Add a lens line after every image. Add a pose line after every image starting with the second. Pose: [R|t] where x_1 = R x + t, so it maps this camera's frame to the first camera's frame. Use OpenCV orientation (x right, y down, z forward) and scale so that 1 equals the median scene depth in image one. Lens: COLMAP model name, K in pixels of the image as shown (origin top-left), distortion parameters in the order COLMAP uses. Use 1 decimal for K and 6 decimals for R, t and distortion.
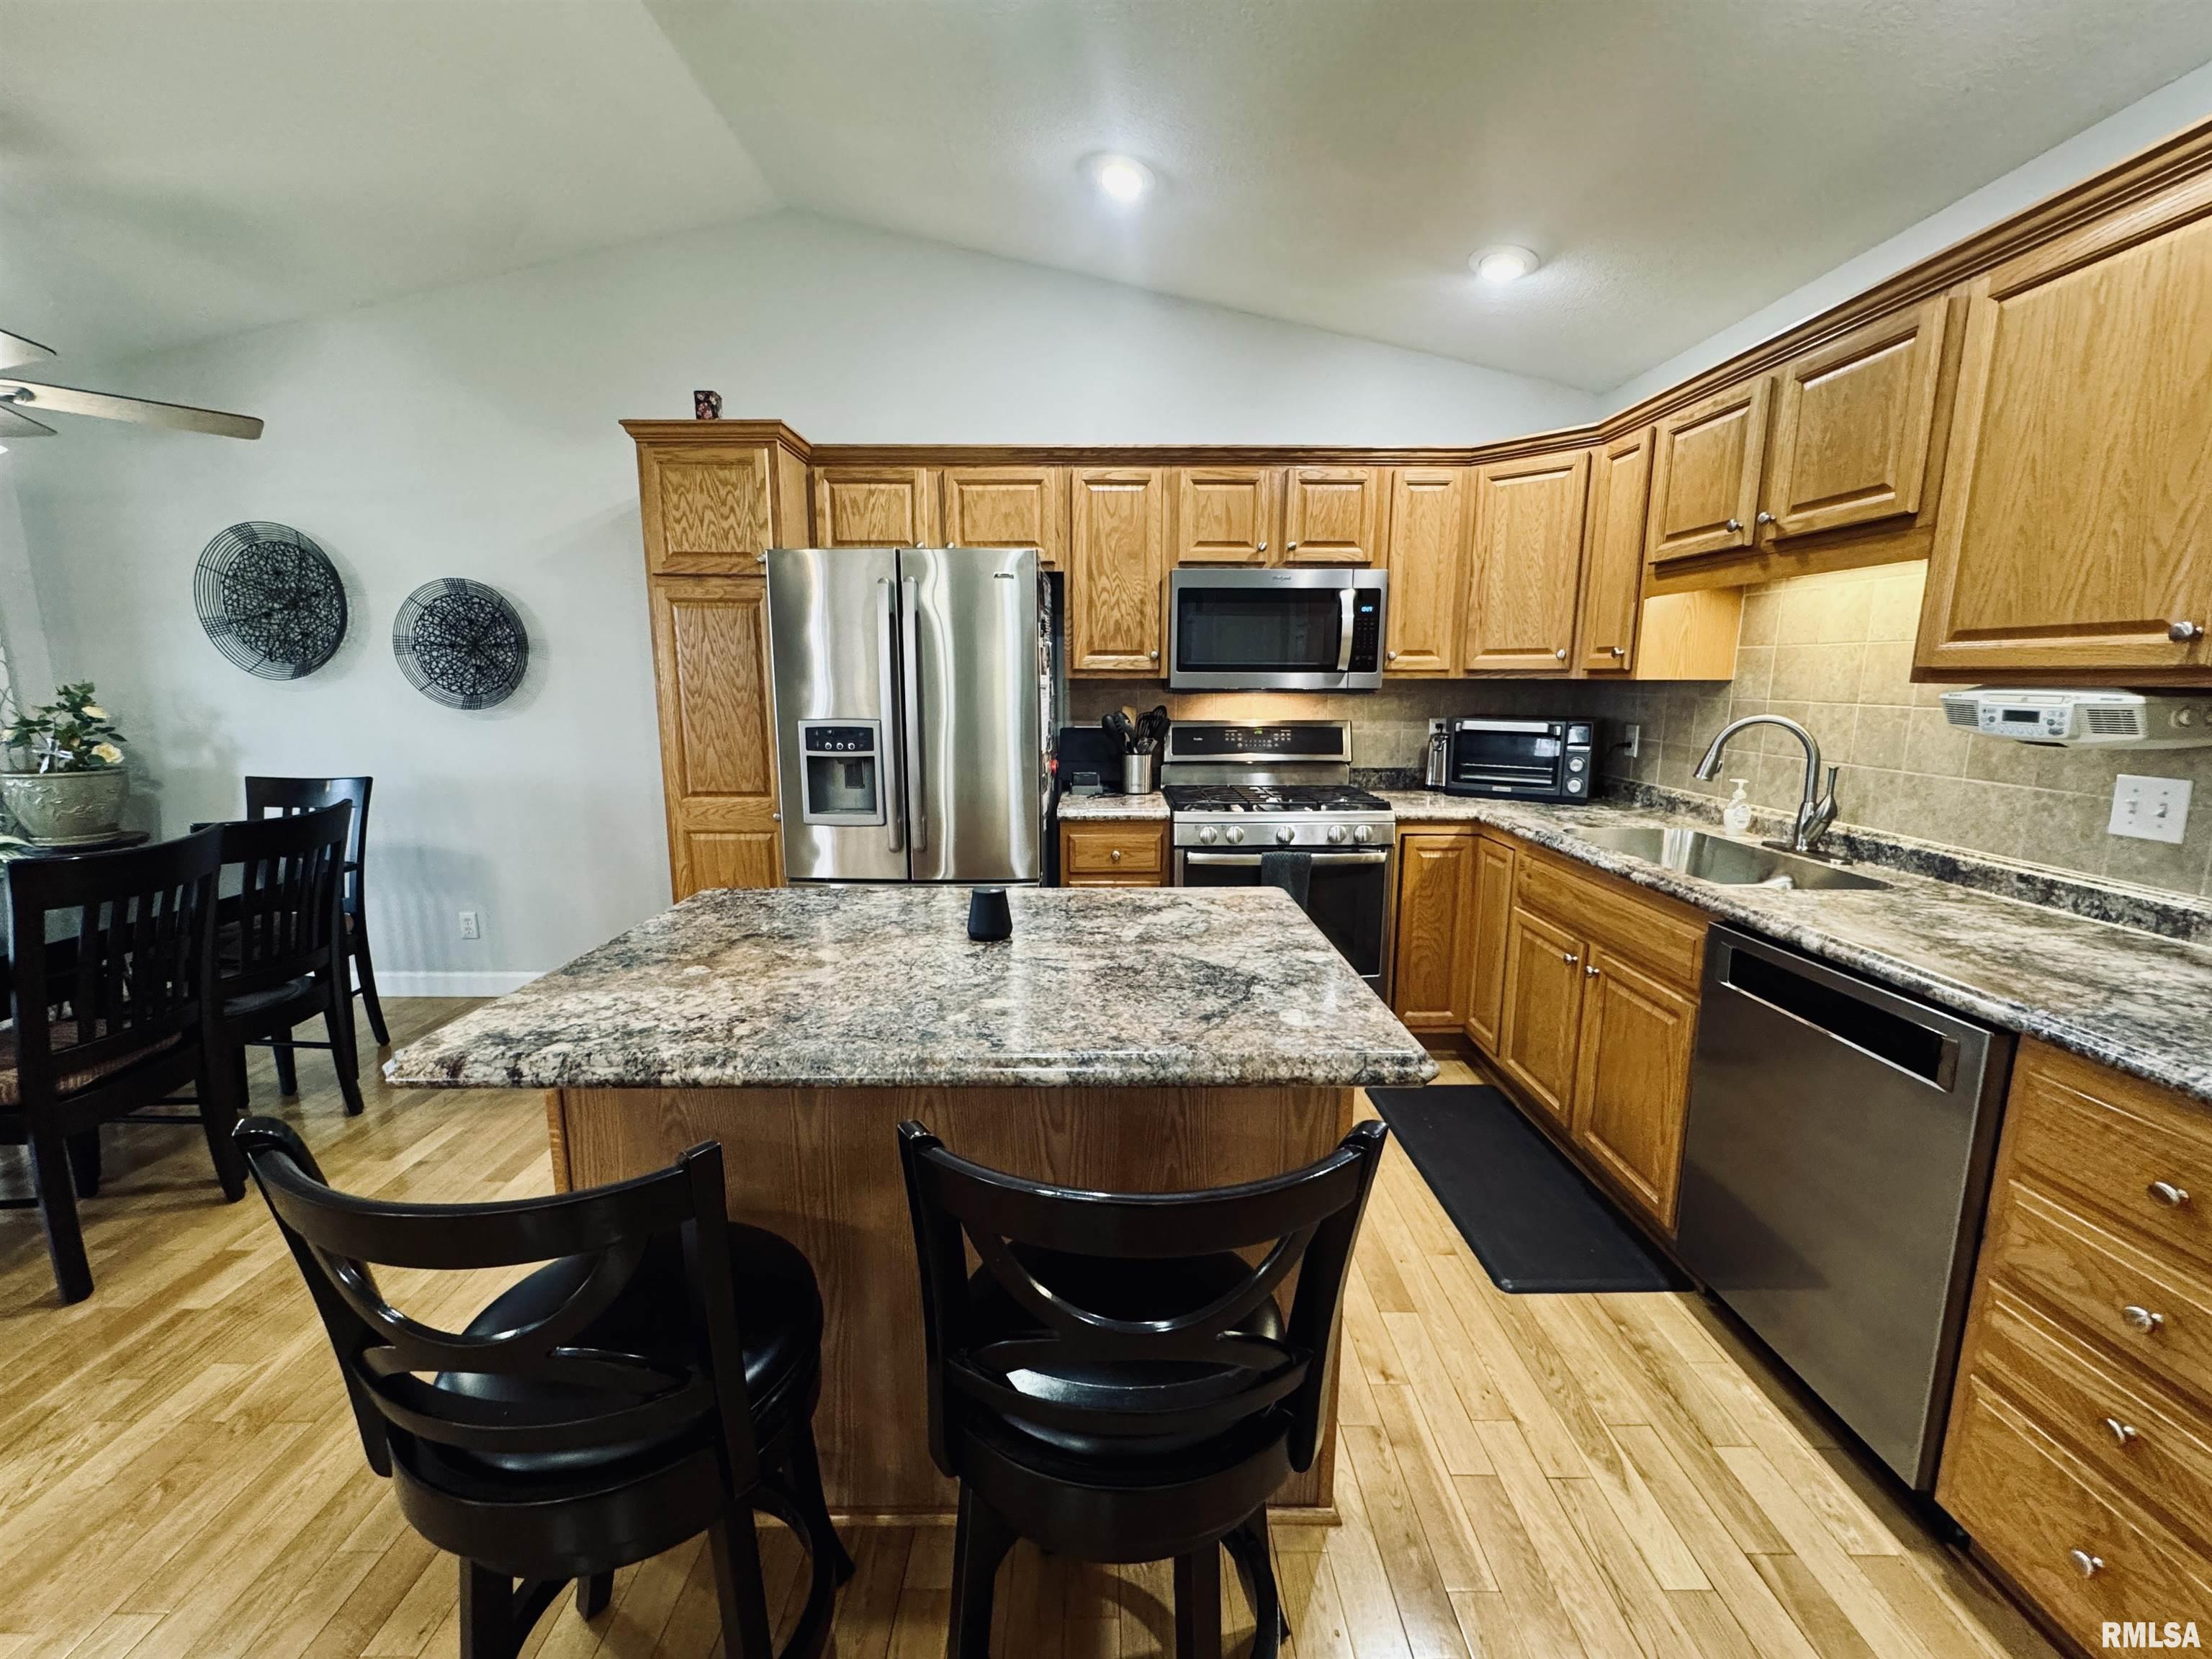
lens RADIAL K [[883.5, 0, 1102.4], [0, 883.5, 826.8], [0, 0, 1]] dist [-0.004365, 0.000850]
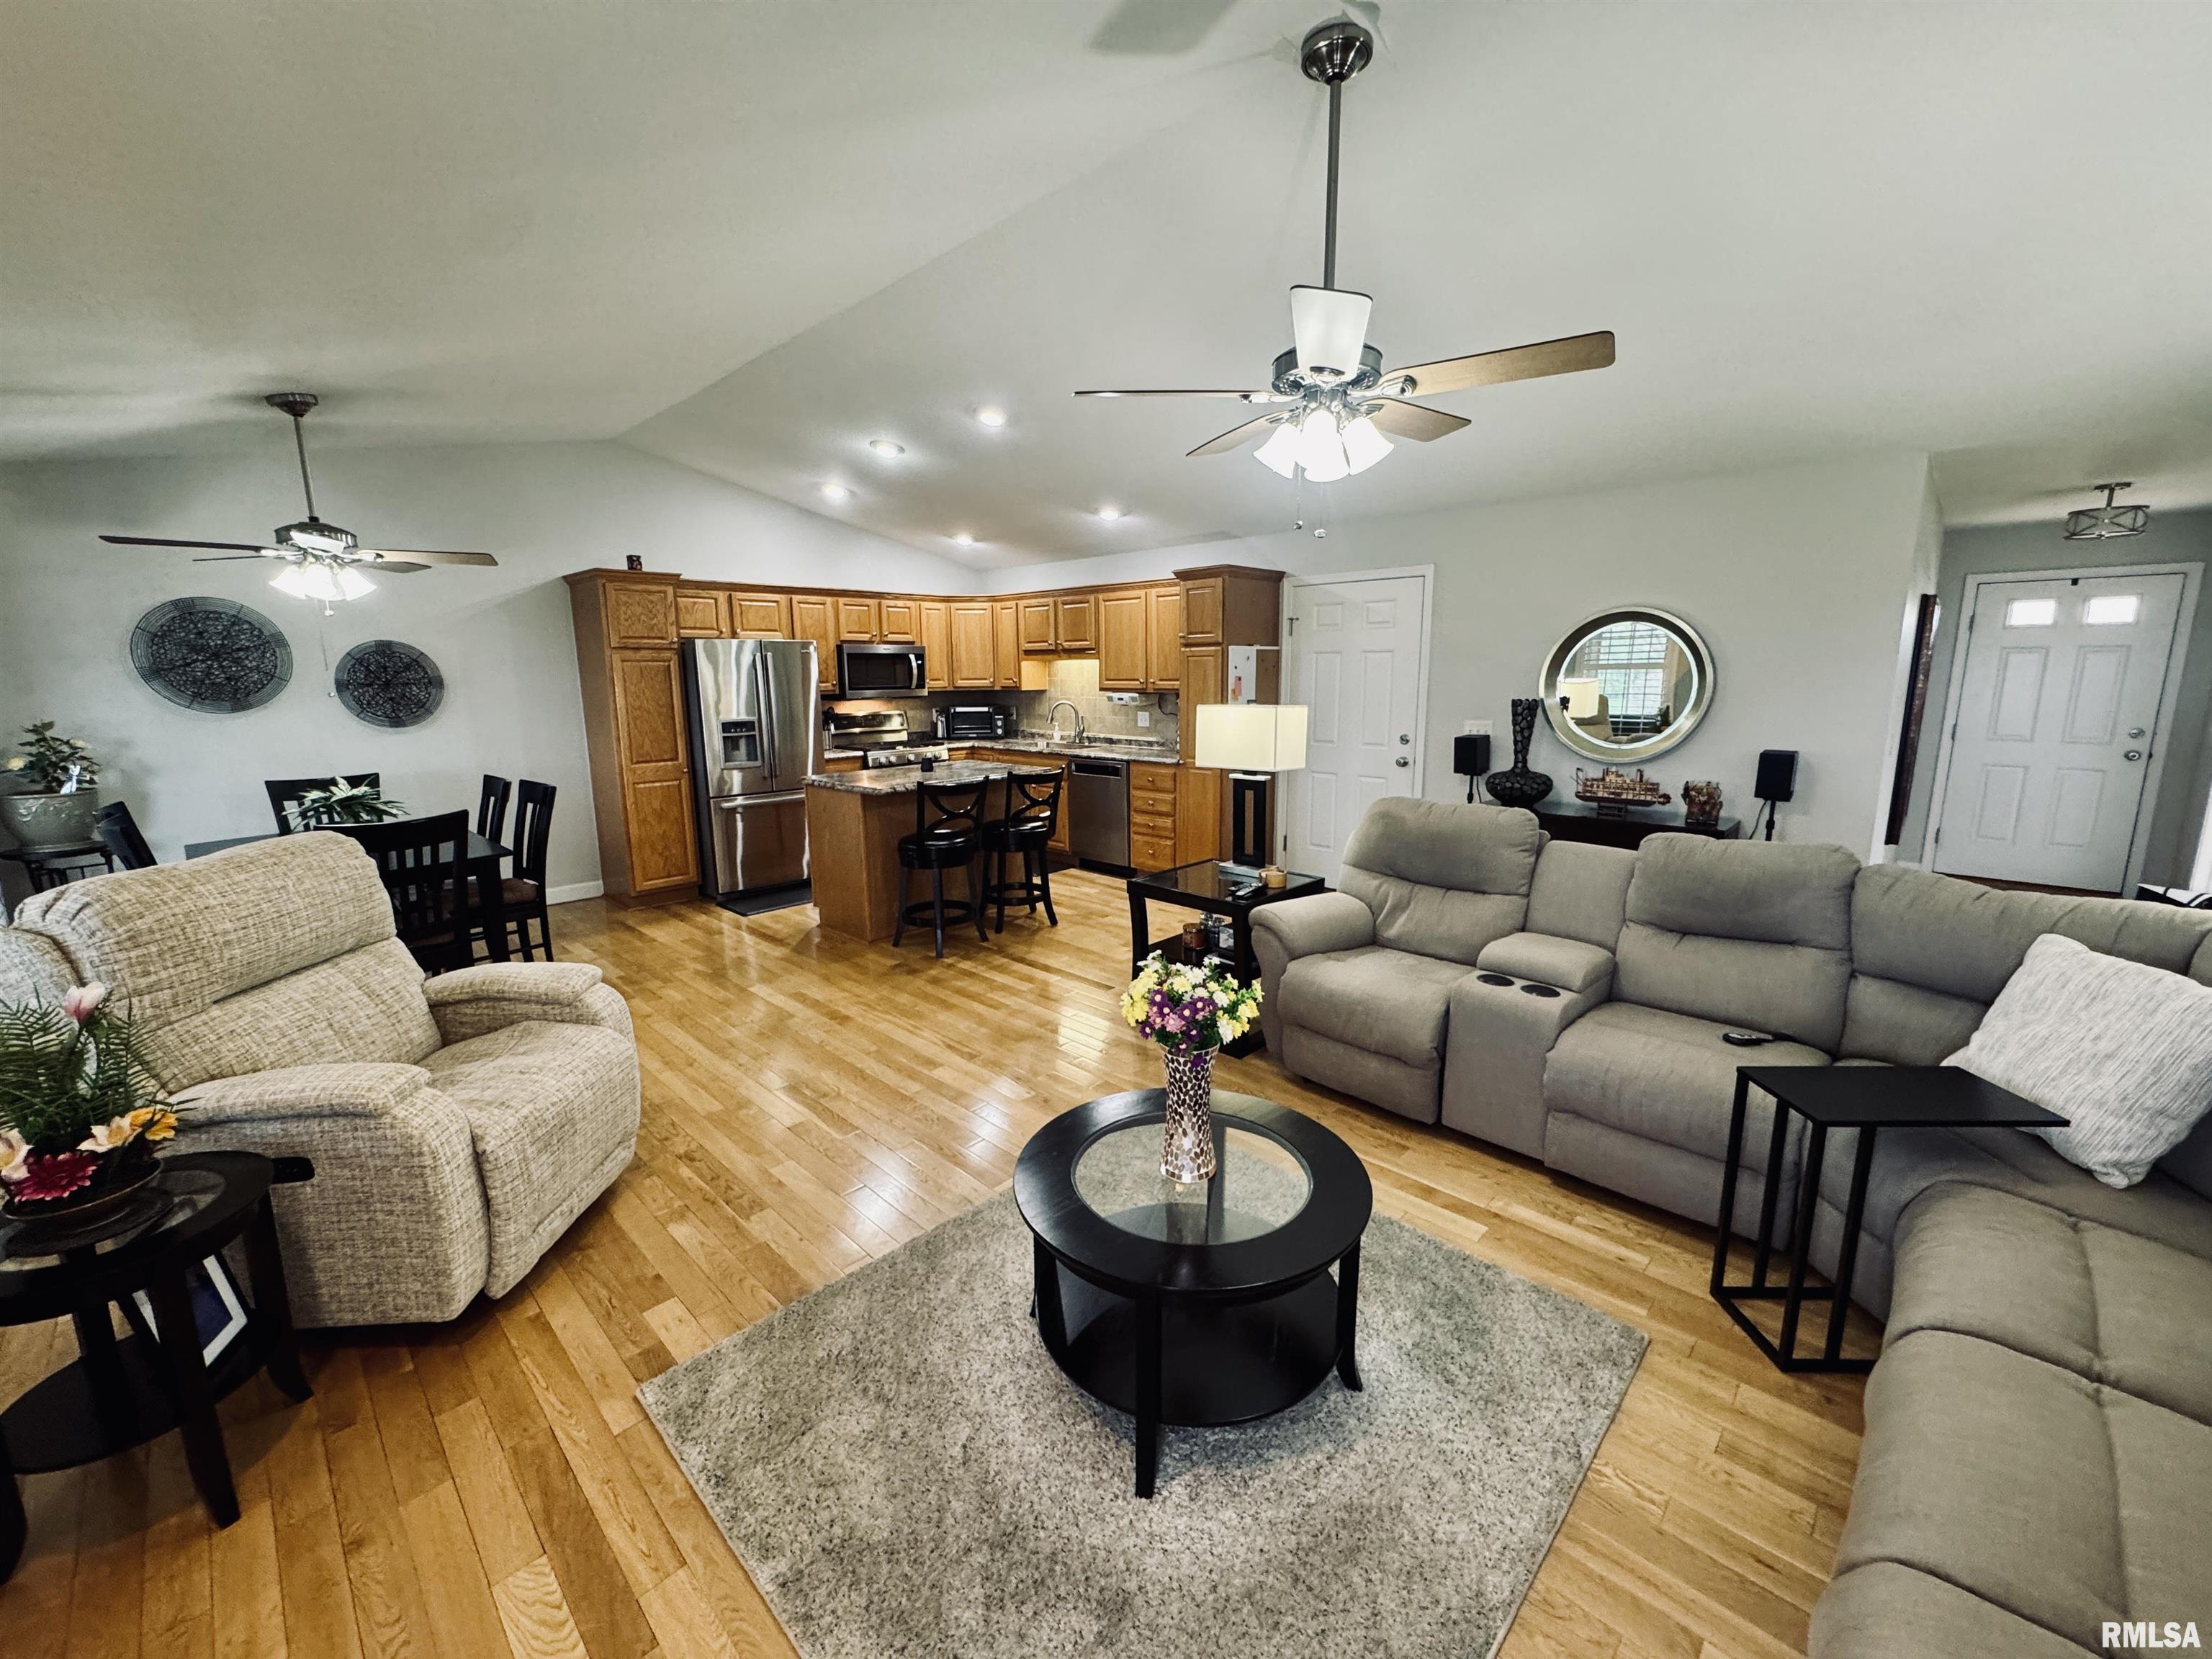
lens RADIAL K [[883.5, 0, 1104.8], [0, 883.5, 824.6], [0, 0, 1]] dist [-0.004365, 0.000850]
pose [[0.695504, -0.132692, 0.706163, -1.133083], [0.132724, 0.989613, 0.055233, 0.123436], [-0.706157, 0.055310, 0.705891, -1.037651]]
